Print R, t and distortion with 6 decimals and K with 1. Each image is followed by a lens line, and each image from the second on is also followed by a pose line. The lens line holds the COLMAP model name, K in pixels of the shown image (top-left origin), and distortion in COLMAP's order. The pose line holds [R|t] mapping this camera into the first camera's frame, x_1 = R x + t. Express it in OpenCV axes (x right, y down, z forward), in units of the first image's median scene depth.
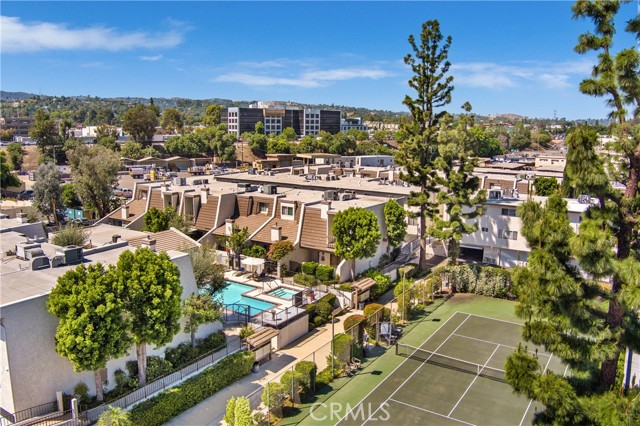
lens RADIAL K [[517.3, 0, 322.6], [0, 517.3, 213.2], [0, 0, 1]] dist [-0.078221, 0.004762]
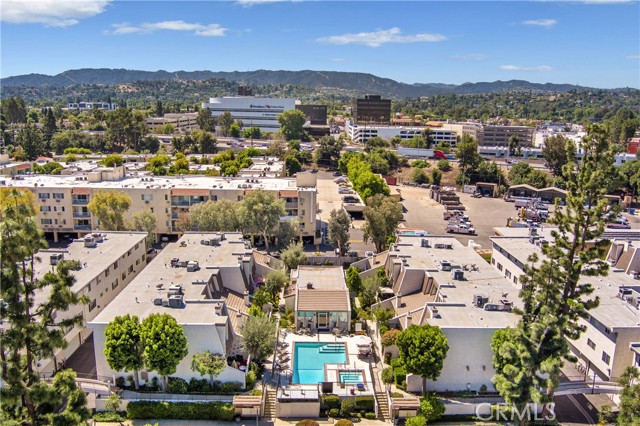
lens RADIAL K [[517.3, 0, 322.6], [0, 517.3, 213.2], [0, 0, 1]] dist [-0.078221, 0.004762]
pose [[0.558242, 0.172074, -0.811638, 0.736349], [-0.156380, 0.982545, 0.100750, -0.301713], [0.814807, 0.070681, 0.575407, 0.264402]]
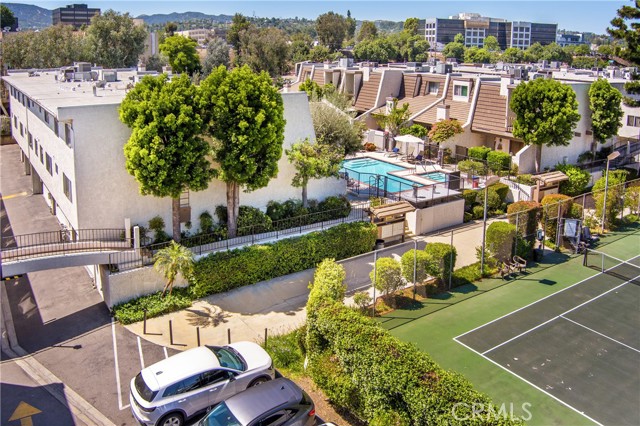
lens RADIAL K [[535.2, 0, 297.3], [0, 535.2, 121.6], [0, 0, 1]] dist [-0.067138, 0.008758]
pose [[0.910924, 0.059658, -0.408238, 0.053895], [-0.074112, 0.997056, -0.019665, 0.099894], [0.405863, 0.048169, 0.912664, 0.150374]]
